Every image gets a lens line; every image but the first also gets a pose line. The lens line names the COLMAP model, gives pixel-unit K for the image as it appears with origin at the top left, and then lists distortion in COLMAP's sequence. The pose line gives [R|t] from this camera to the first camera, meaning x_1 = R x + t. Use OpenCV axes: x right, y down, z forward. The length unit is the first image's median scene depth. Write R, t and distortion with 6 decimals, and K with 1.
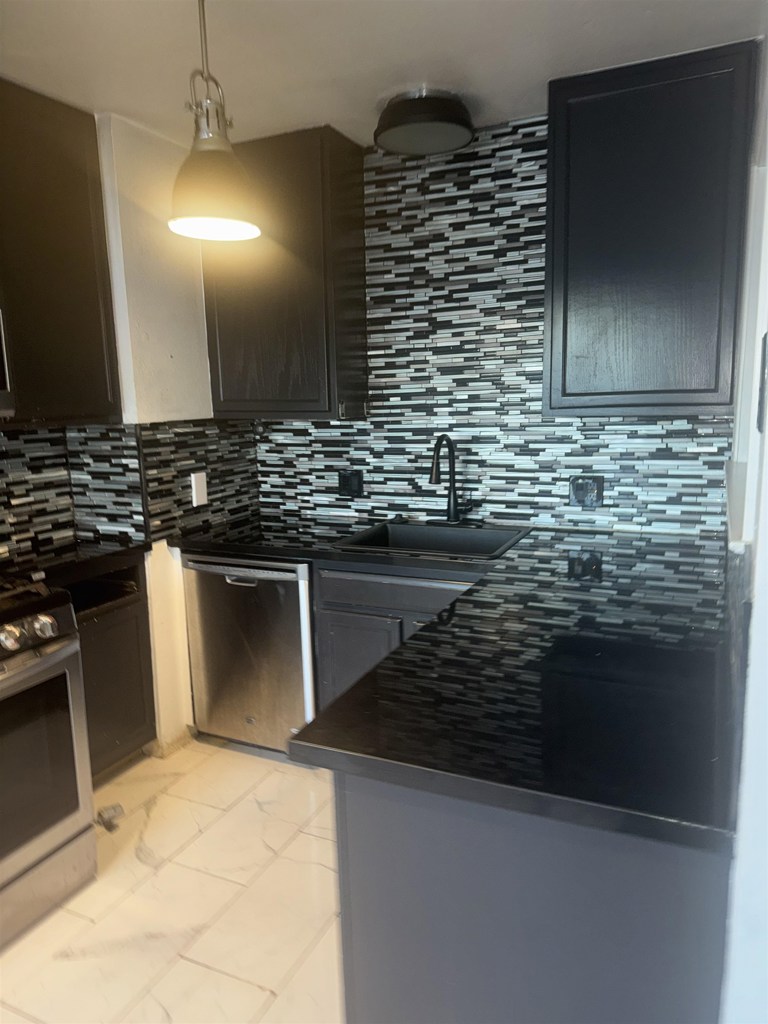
lens RADIAL K [[716.7, 0, 390.7], [0, 716.7, 526.4], [0, 0, 1]] dist [0.041627, -0.069021]
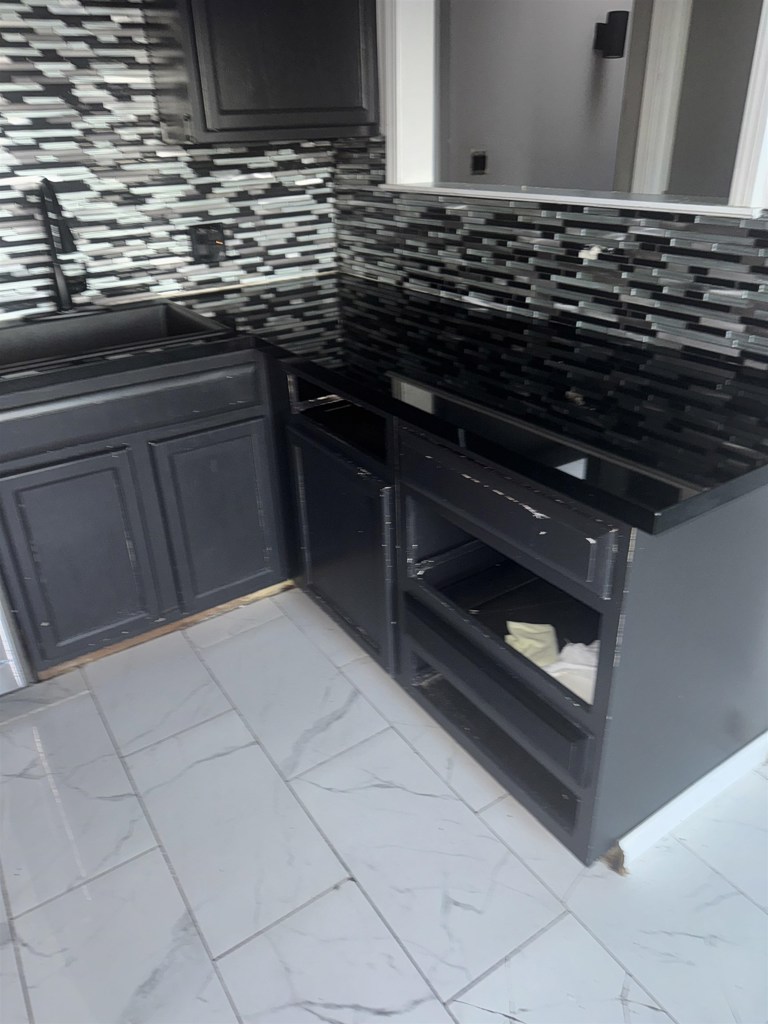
lens RADIAL K [[716.7, 0, 372.4], [0, 716.7, 510.5], [0, 0, 1]] dist [0.041627, -0.069021]
pose [[0.531205, -0.384415, 0.755014, -0.386520], [0.177850, 0.921881, 0.344245, -0.016517], [-0.828366, -0.048585, 0.558076, 0.337637]]
